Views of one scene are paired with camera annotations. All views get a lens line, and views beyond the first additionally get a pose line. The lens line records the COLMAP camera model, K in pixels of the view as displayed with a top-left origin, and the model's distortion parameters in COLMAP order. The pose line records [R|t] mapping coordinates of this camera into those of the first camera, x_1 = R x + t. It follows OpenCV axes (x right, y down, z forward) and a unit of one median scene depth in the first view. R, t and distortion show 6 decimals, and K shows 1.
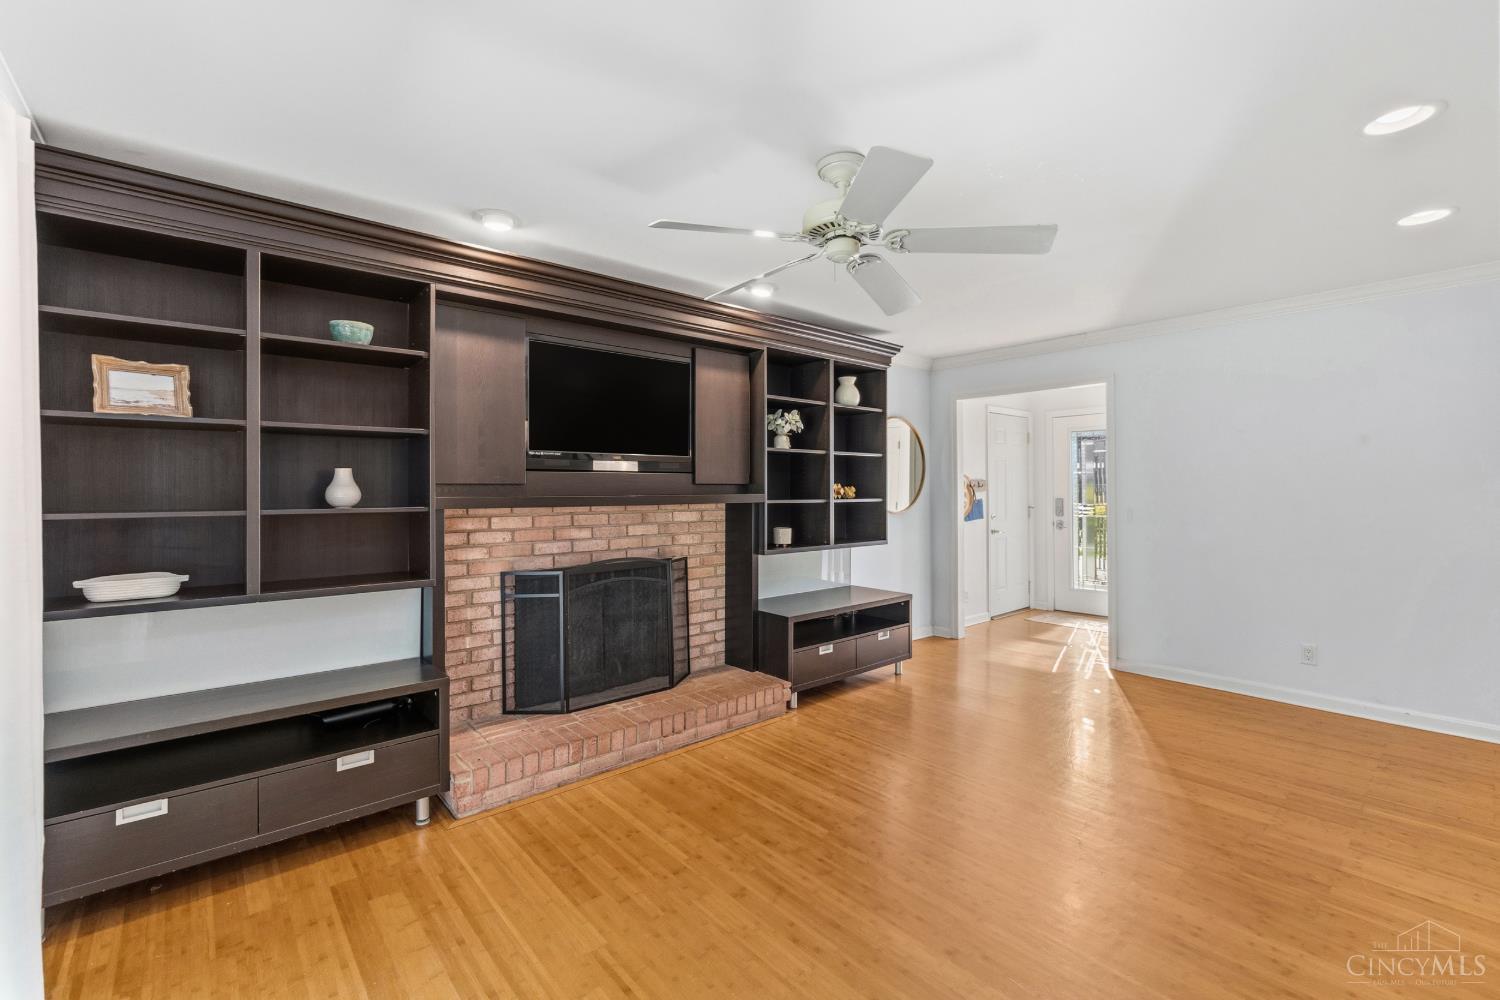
lens RADIAL K [[647.2, 0, 754.5], [0, 647.2, 490.4], [0, 0, 1]] dist [-0.001126, -0.002011]
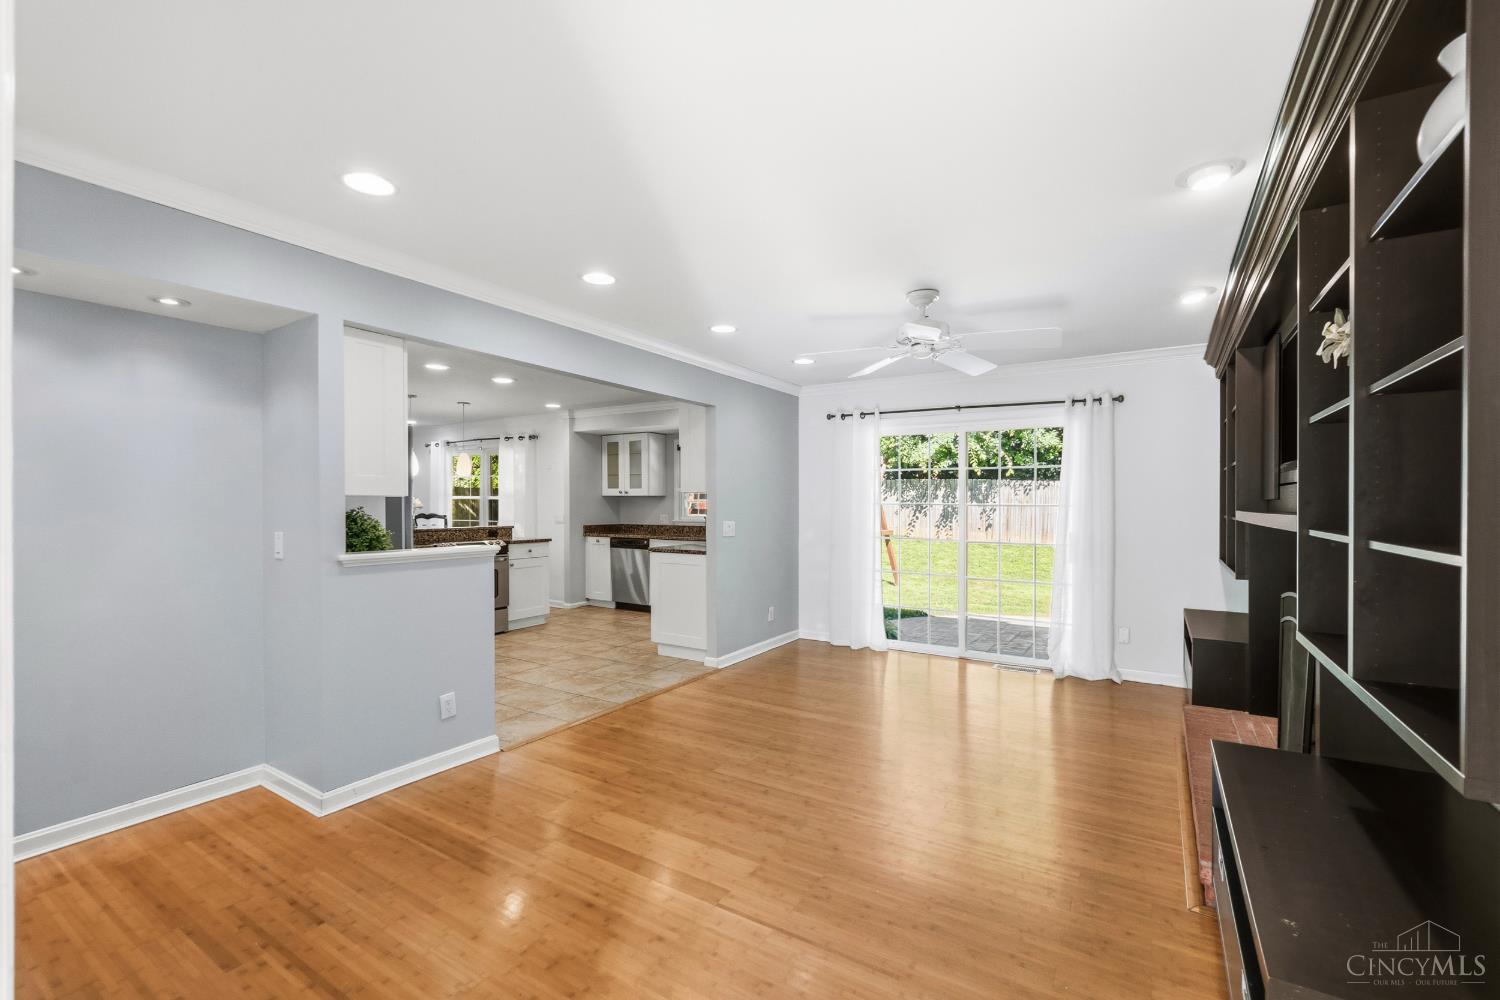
lens RADIAL K [[647.2, 0, 746.7], [0, 647.2, 521.7], [0, 0, 1]] dist [-0.001126, -0.002011]
pose [[-0.959291, 0.009610, -0.282254, 0.610725], [0.001453, 0.999576, 0.029095, -0.005633], [0.282414, 0.027501, -0.958898, 1.471878]]
